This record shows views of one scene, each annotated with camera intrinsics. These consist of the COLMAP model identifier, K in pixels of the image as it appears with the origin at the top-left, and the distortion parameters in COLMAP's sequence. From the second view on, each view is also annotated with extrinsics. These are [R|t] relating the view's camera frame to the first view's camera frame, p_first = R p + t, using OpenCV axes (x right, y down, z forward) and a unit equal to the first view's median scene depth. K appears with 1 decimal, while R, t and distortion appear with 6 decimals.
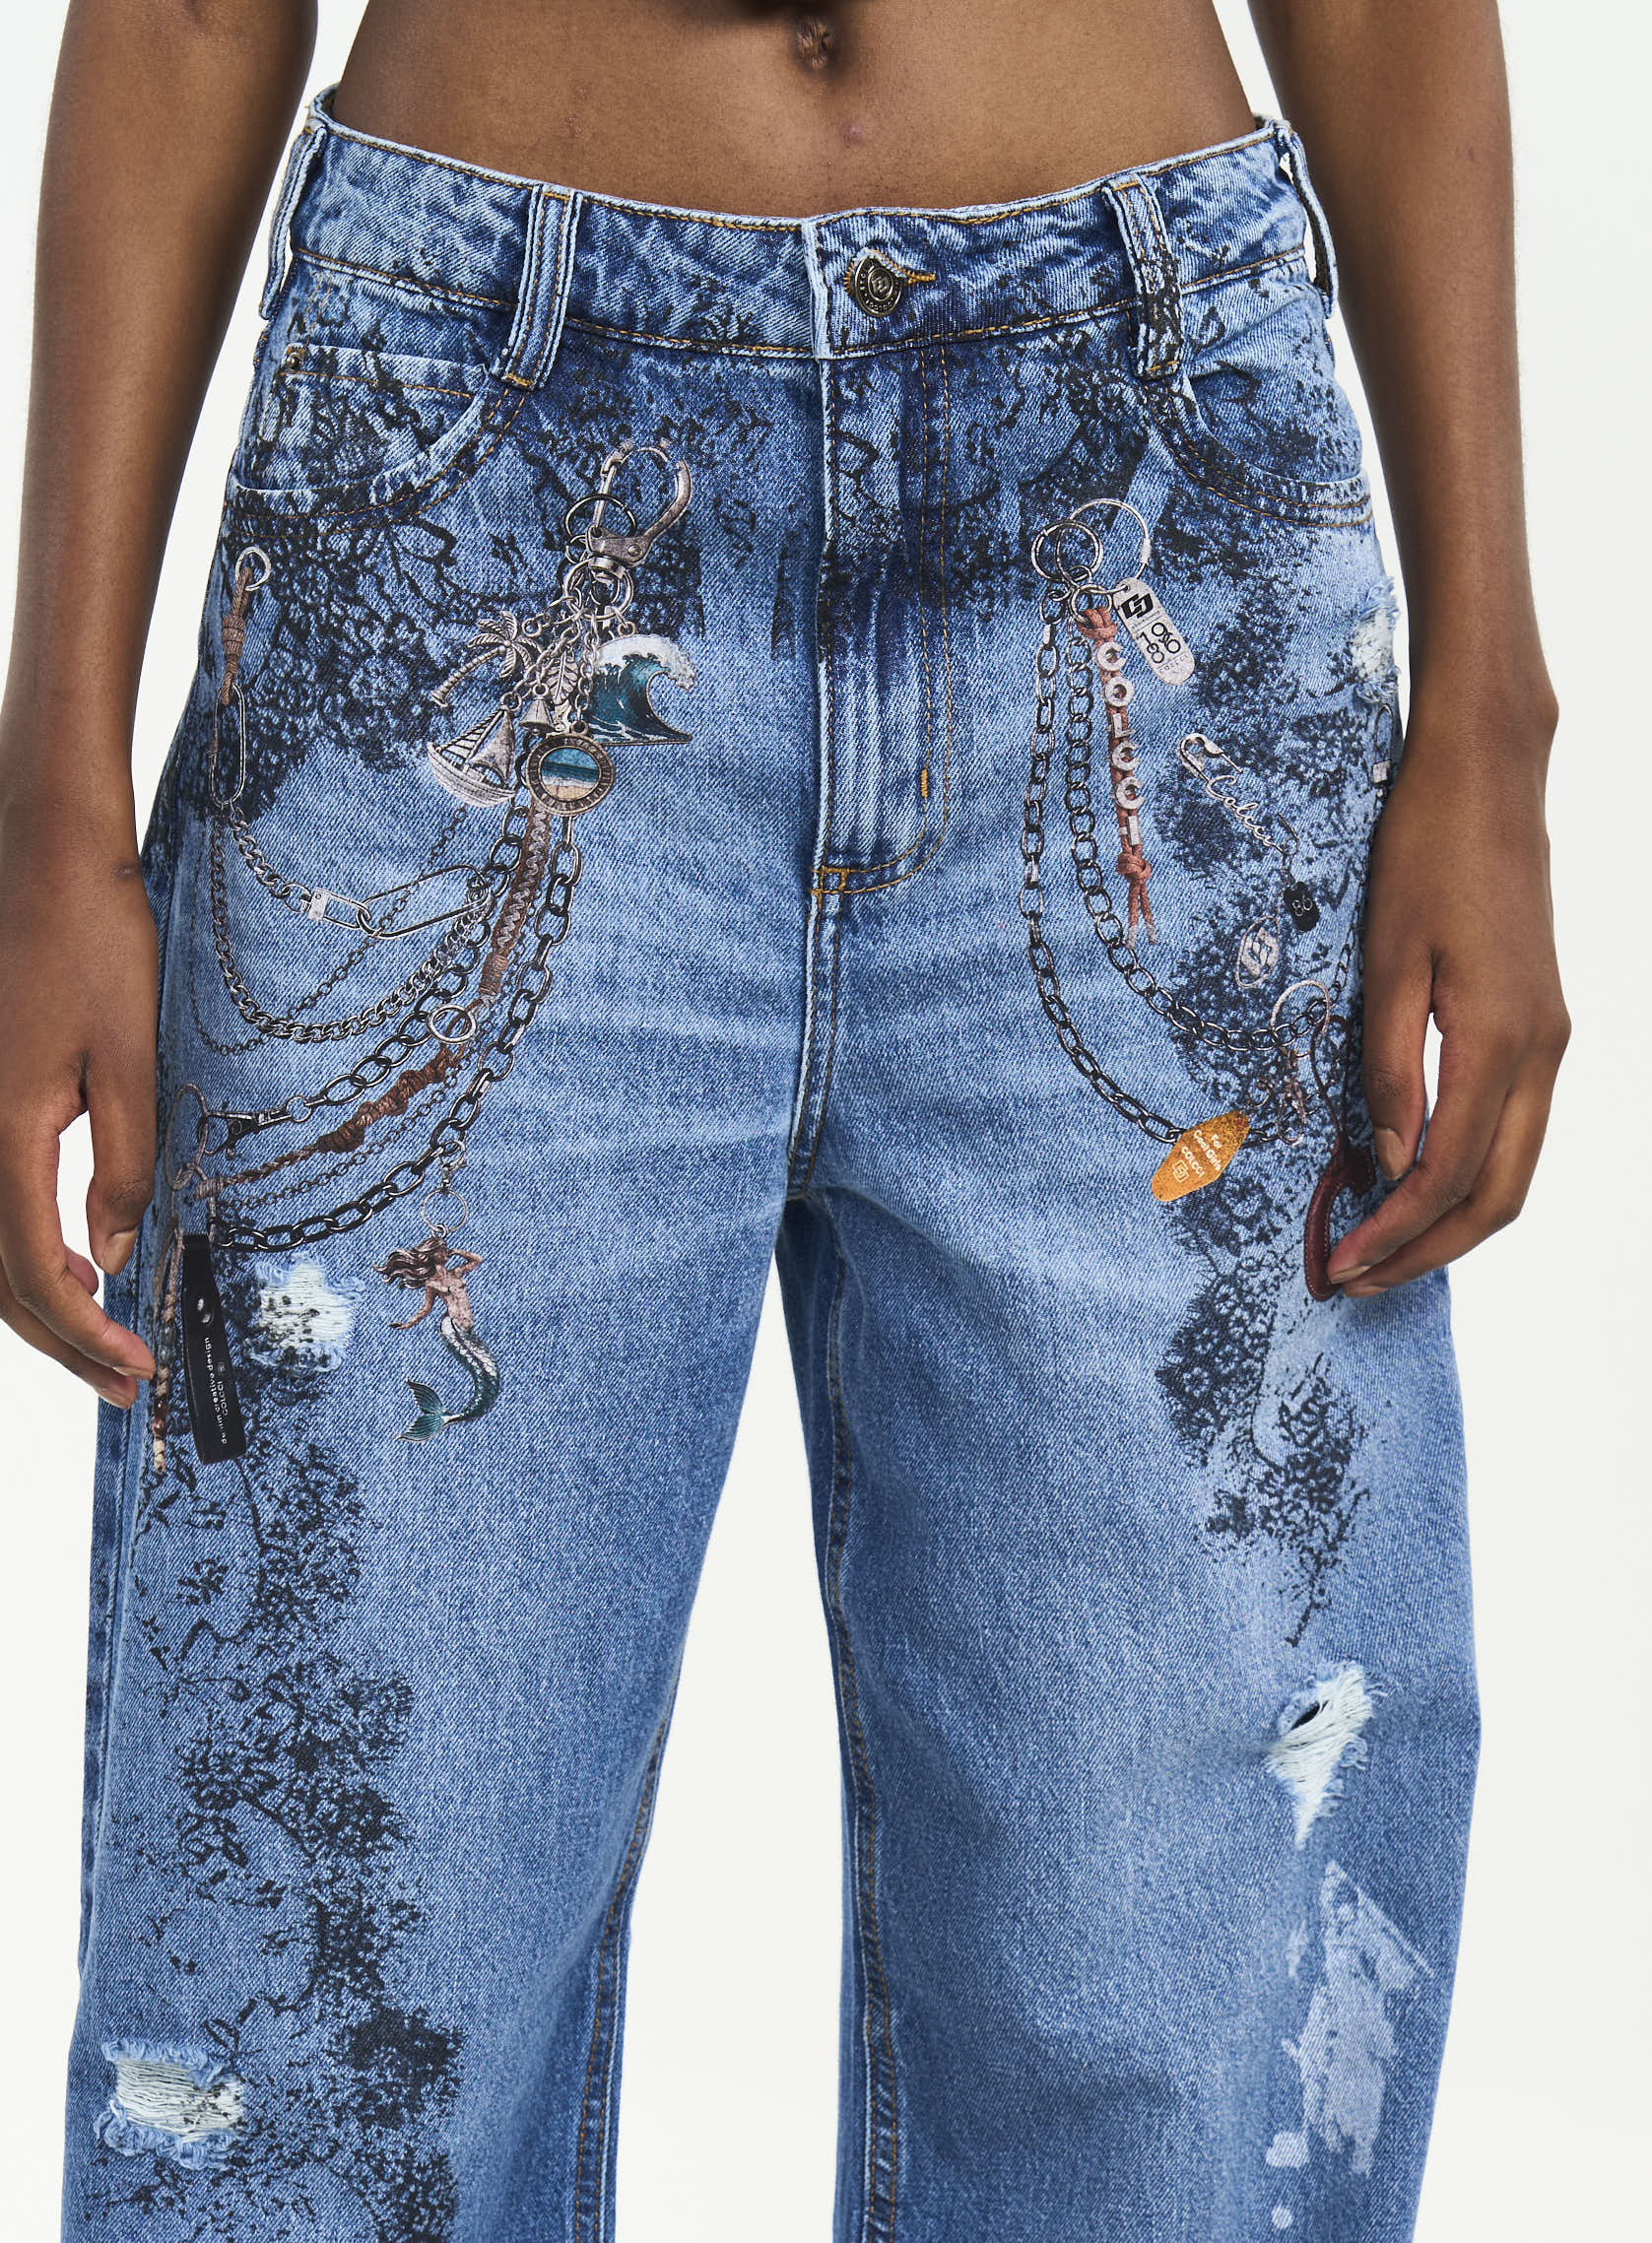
lens RADIAL K [[4881.0, 0, 803.4], [0, 4881.0, 1109.2], [0, 0, 1]] dist [0.008644, 0.000000]
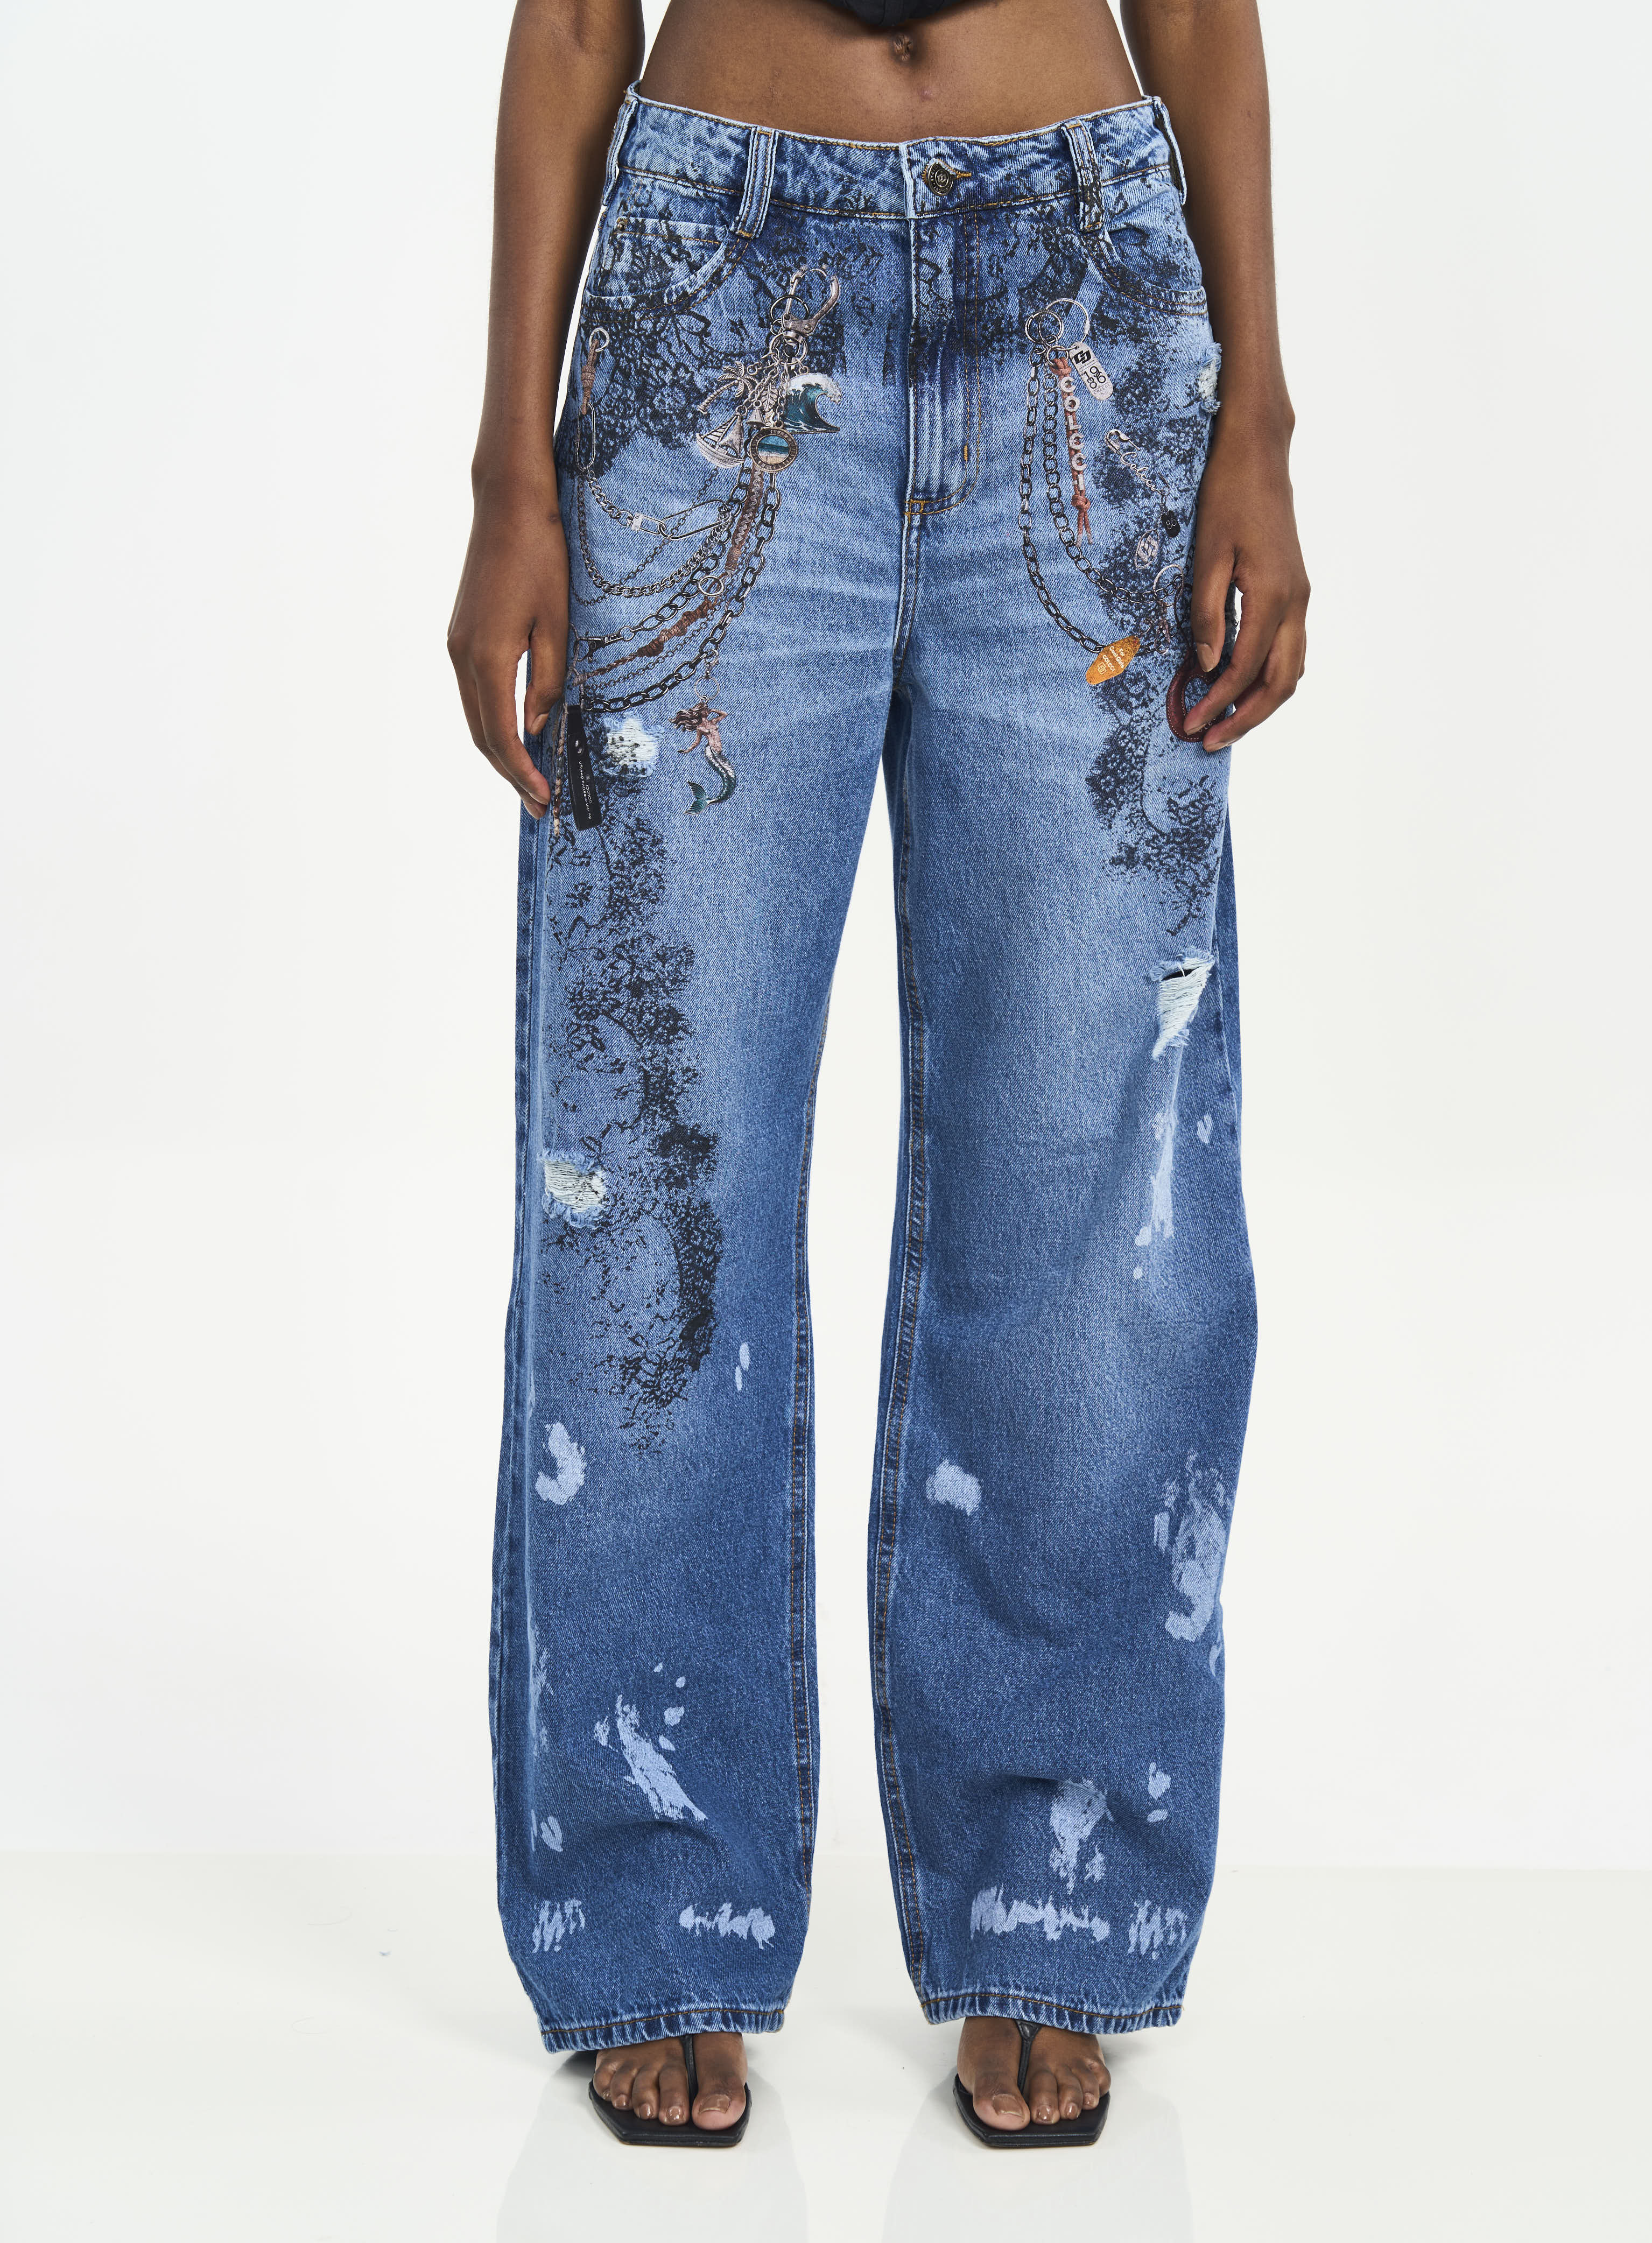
lens RADIAL K [[4881.0, 0, 821.6], [0, 4881.0, 1125.4], [0, 0, 1]] dist [0.008644, 0.000000]
pose [[0.994631, 0.012632, -0.102707, 0.162494], [-0.001988, 0.994671, 0.103083, -0.005315], [0.103462, -0.102325, 0.989356, -0.842321]]
